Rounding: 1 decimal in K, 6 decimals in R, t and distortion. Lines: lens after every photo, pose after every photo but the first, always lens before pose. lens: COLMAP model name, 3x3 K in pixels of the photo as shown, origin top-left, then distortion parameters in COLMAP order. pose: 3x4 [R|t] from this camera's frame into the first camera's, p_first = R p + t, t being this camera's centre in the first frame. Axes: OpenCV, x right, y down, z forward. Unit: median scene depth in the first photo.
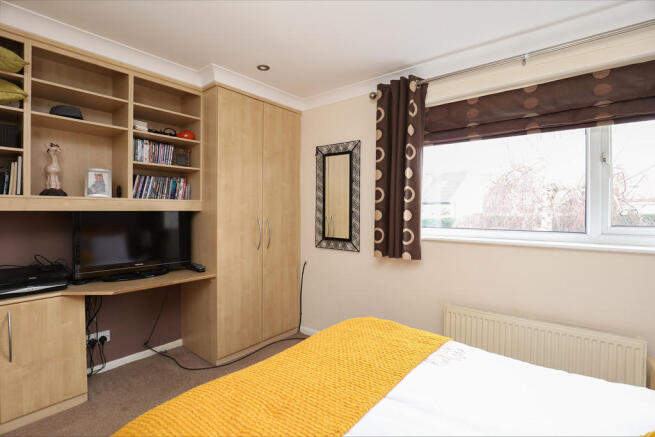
lens RADIAL K [[298.3, 0, 330.4], [0, 298.3, 213.0], [0, 0, 1]] dist [-0.033171, -0.000284]
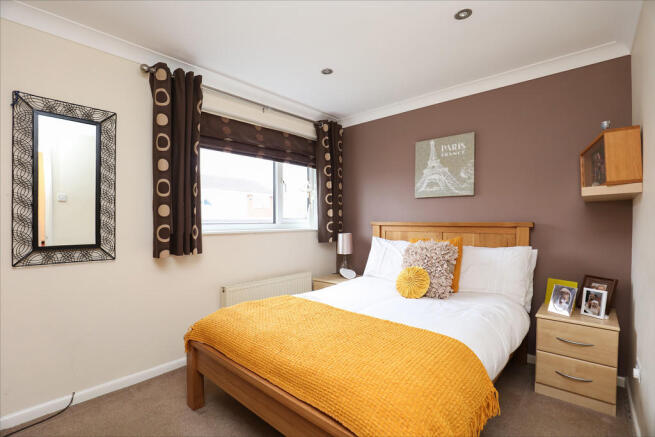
lens RADIAL K [[298.3, 0, 330.3], [0, 298.3, 220.7], [0, 0, 1]] dist [-0.033171, -0.000284]
pose [[0.066379, -0.012040, 0.997722, -0.607368], [0.007520, 0.999905, 0.011566, 0.027077], [-0.997766, 0.006735, 0.066463, 0.398784]]
